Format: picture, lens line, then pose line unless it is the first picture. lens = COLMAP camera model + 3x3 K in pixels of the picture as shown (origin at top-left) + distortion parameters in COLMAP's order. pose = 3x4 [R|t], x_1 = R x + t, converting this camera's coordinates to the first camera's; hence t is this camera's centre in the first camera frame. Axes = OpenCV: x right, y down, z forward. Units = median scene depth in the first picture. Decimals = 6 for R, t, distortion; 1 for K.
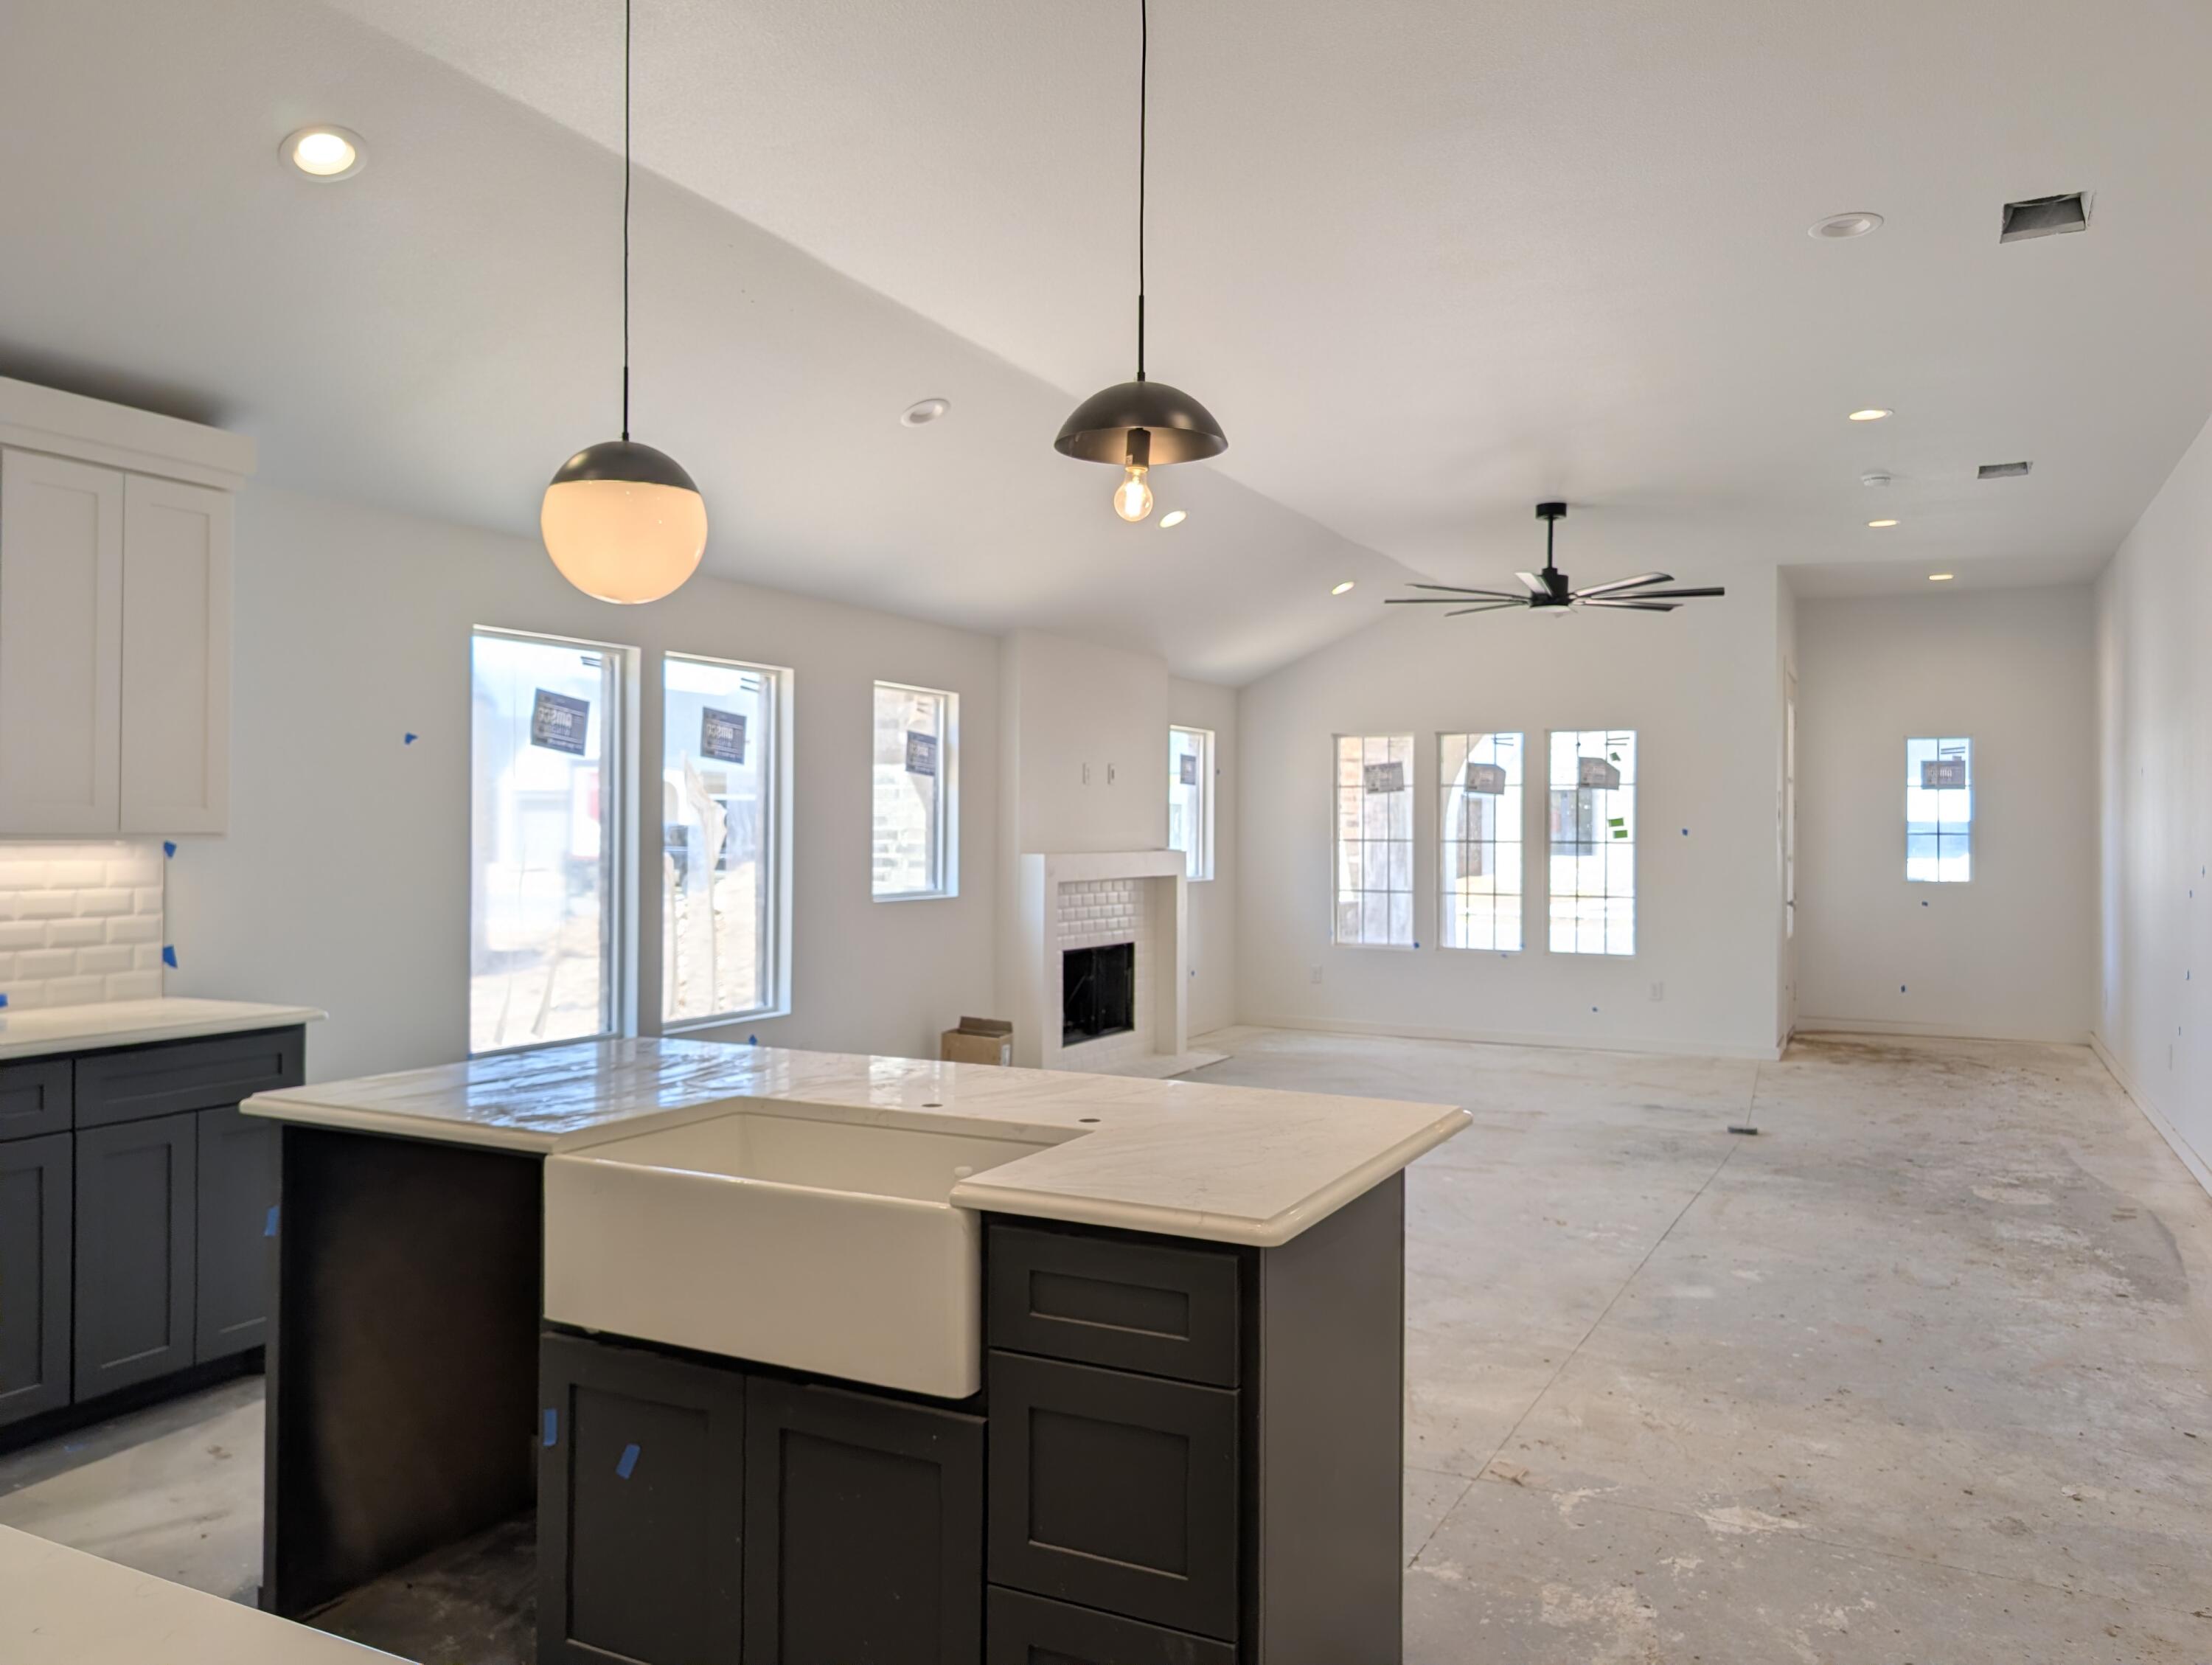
lens RADIAL K [[1586.6, 0, 1113.8], [0, 1586.6, 831.7], [0, 0, 1]] dist [0.039905, -0.036003]
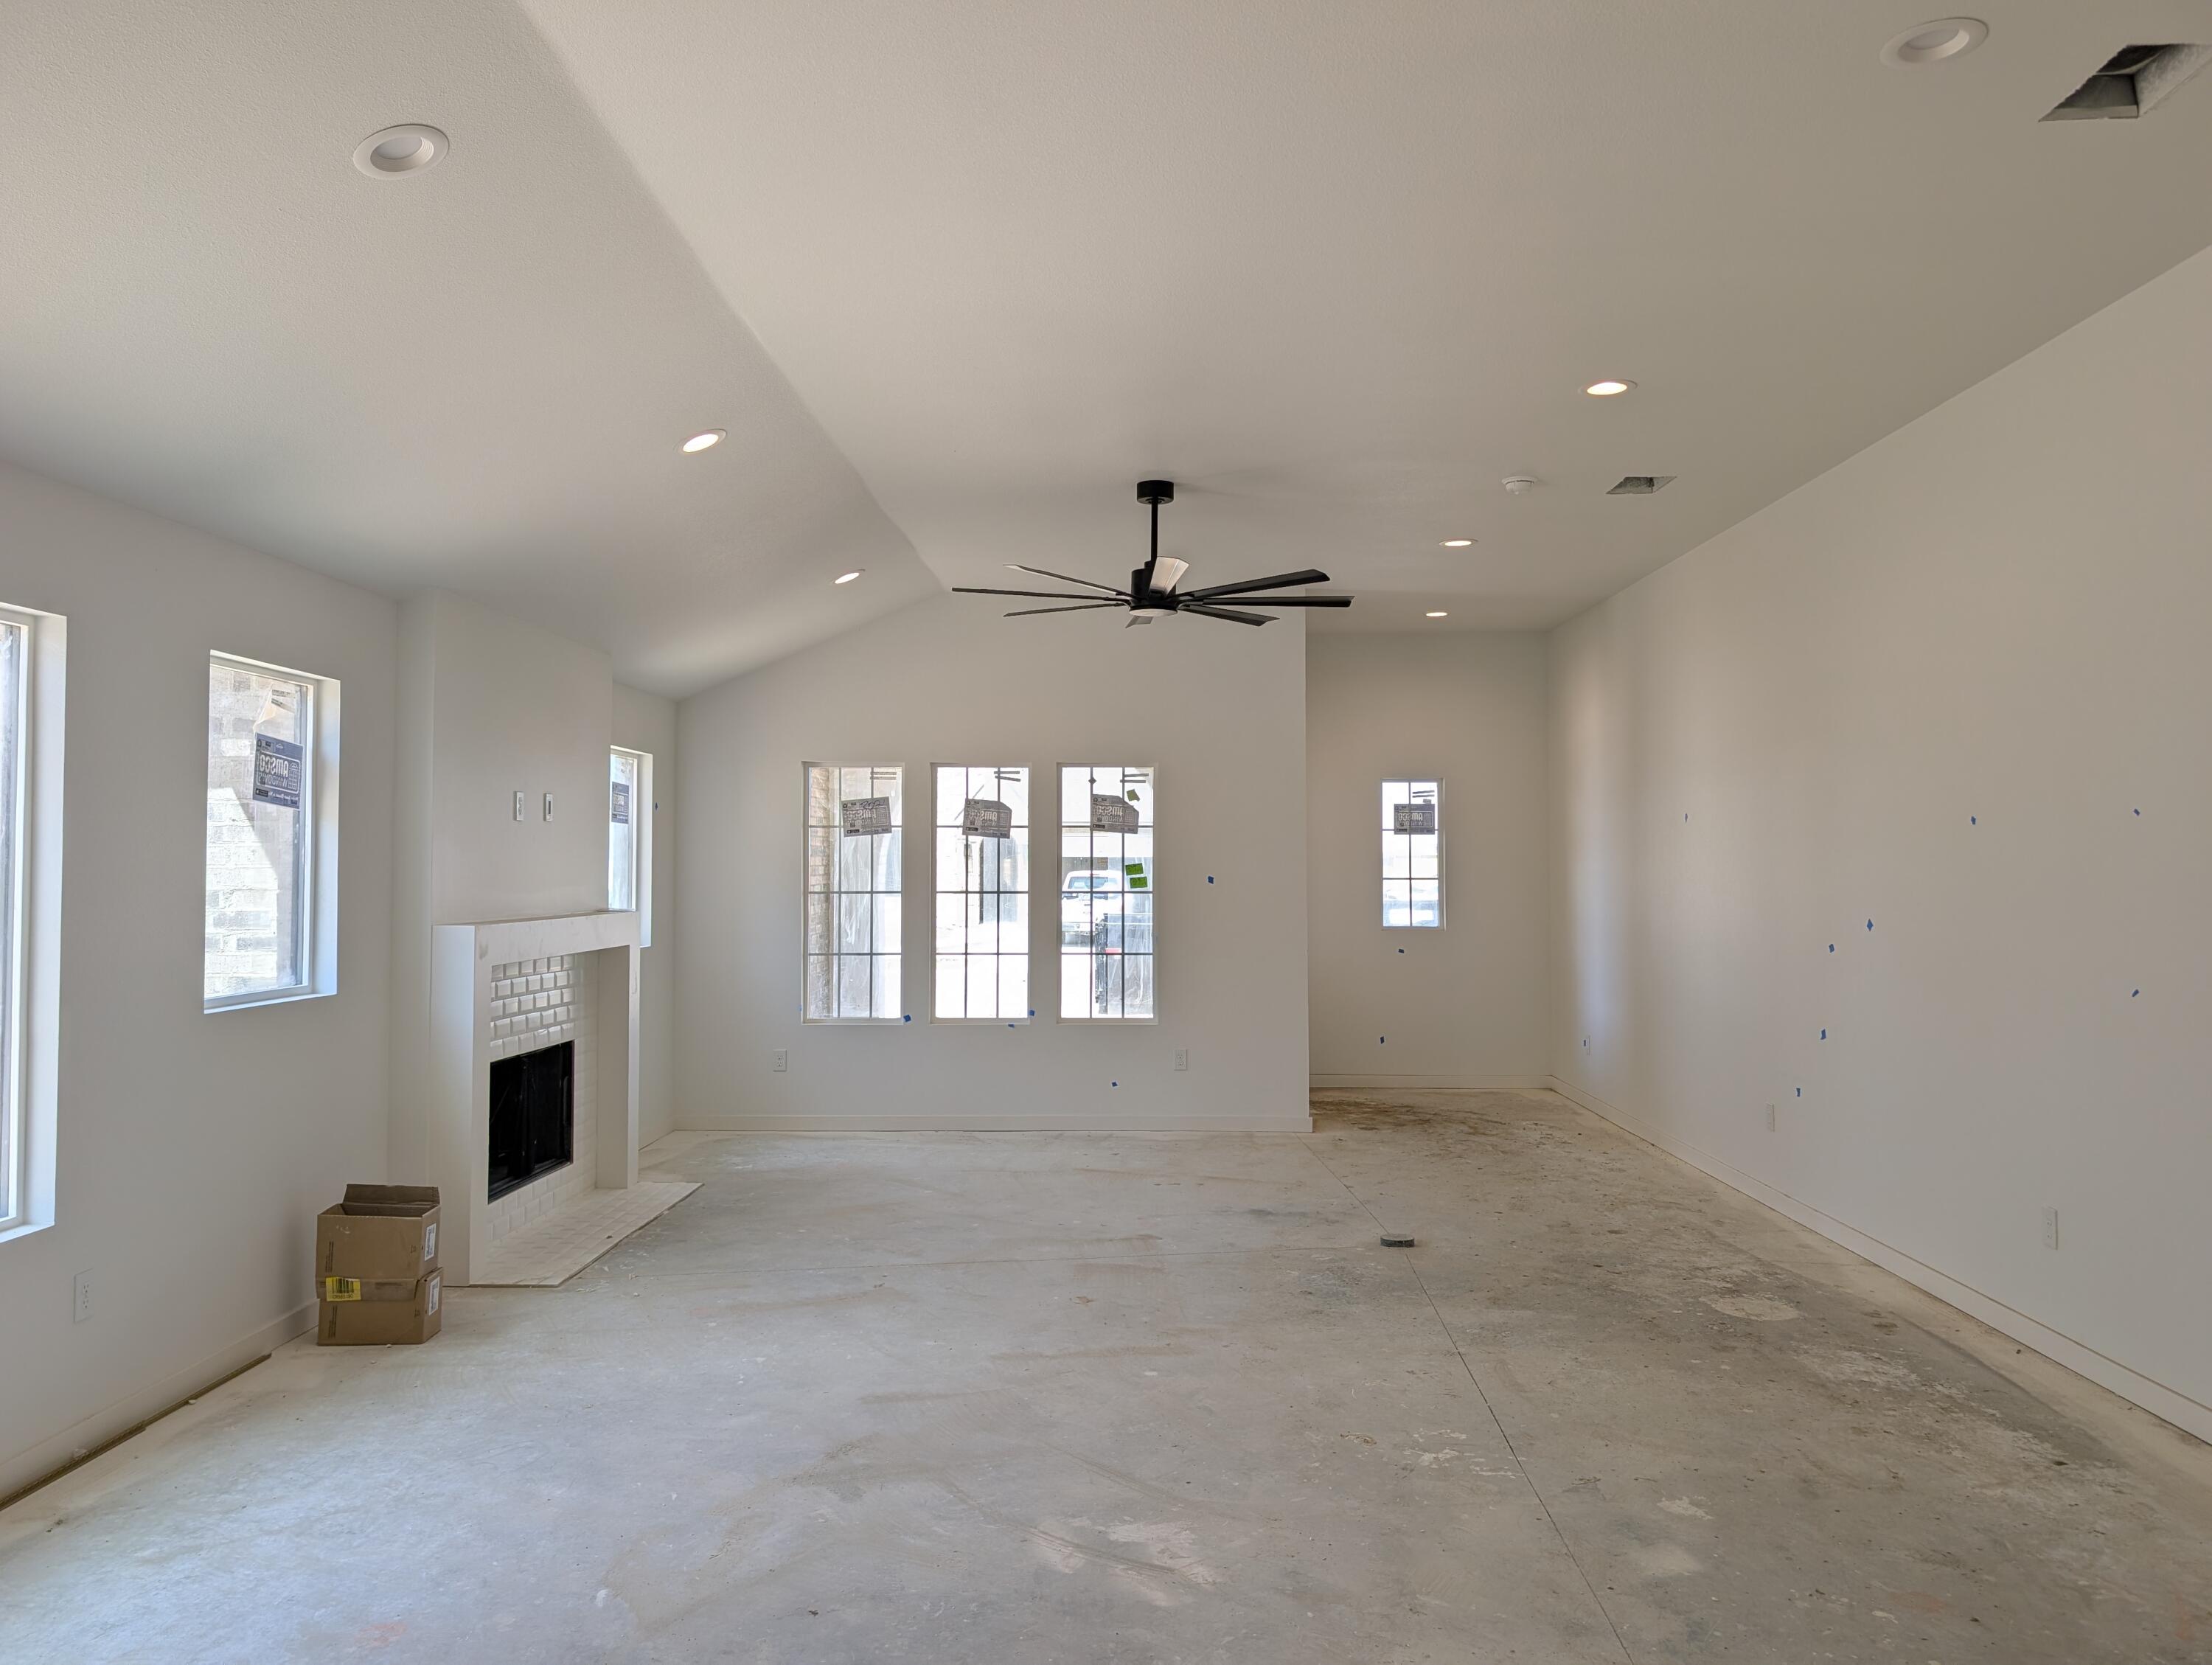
lens RADIAL K [[1586.6, 0, 1109.7], [0, 1586.6, 826.0], [0, 0, 1]] dist [0.039905, -0.036003]
pose [[0.904279, 0.005950, 0.426900, -0.075962], [0.006096, 0.999621, -0.026846, -0.006918], [-0.426898, 0.026879, 0.903900, 0.227988]]
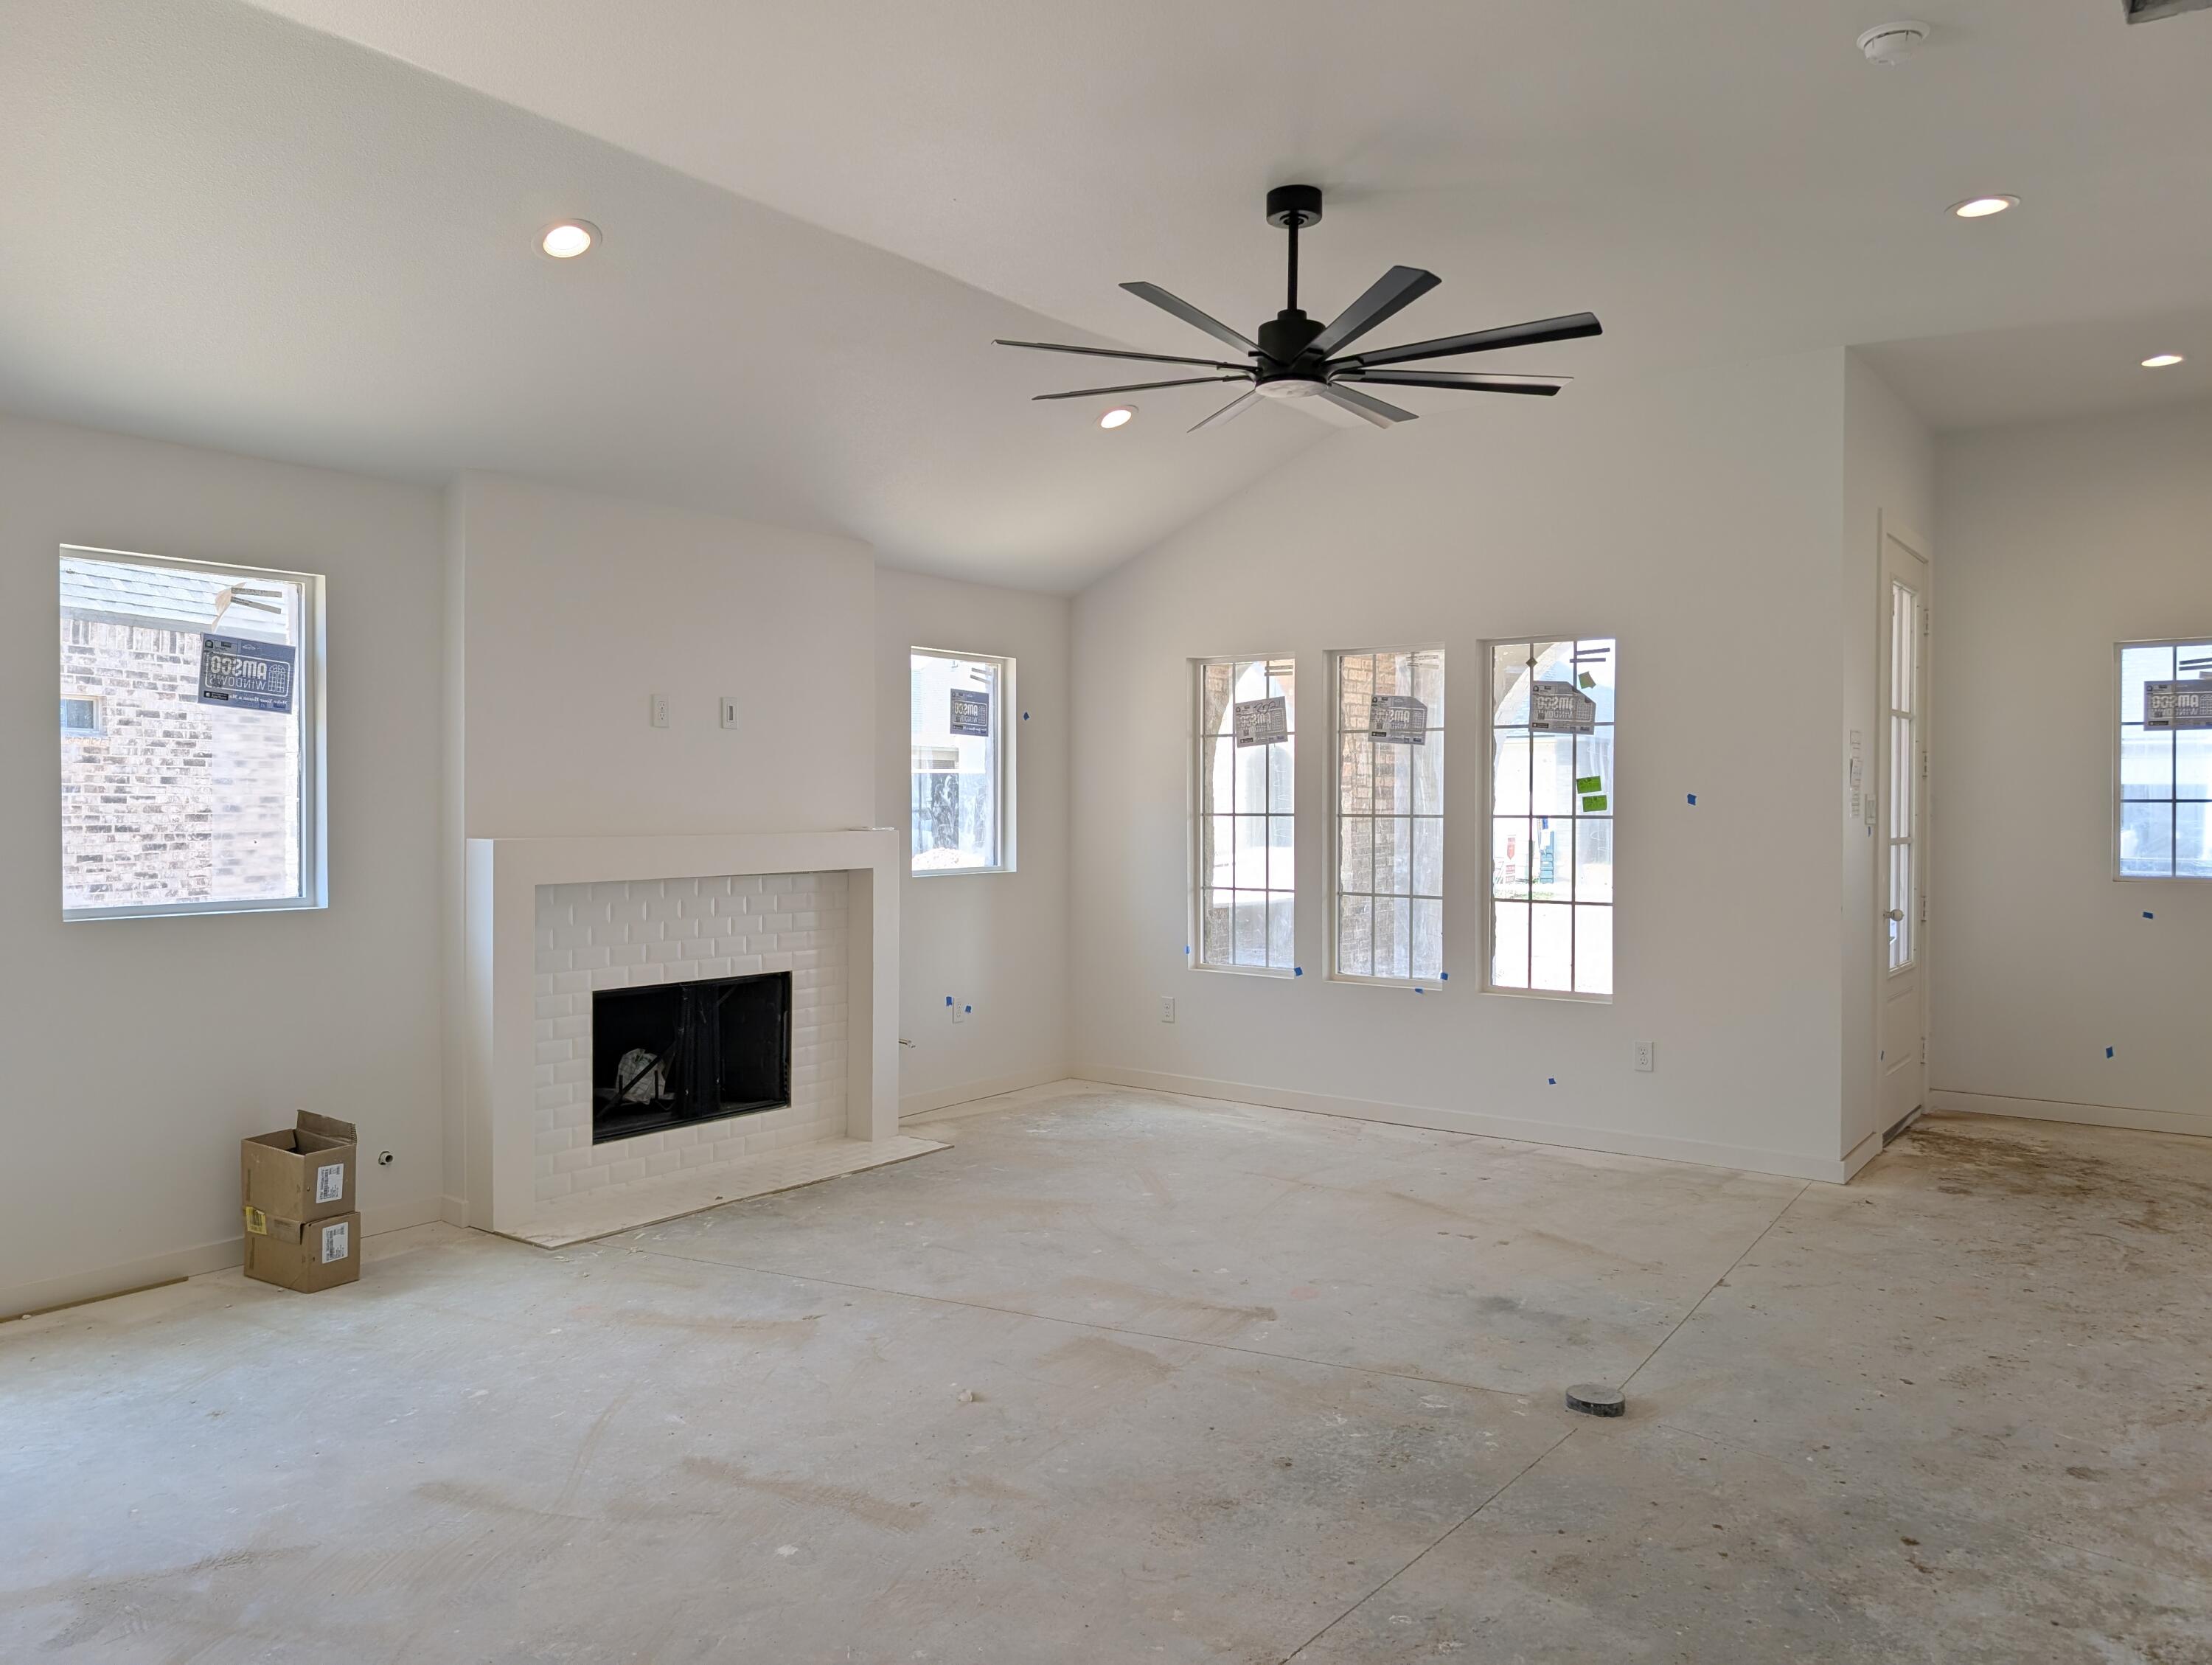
lens RADIAL K [[1586.6, 0, 1085.7], [0, 1586.6, 827.7], [0, 0, 1]] dist [0.039905, -0.036003]
pose [[0.984208, -0.002424, -0.176997, 0.245358], [0.004533, 0.999923, 0.011515, 0.003185], [0.176956, -0.012136, 0.984144, 0.368558]]
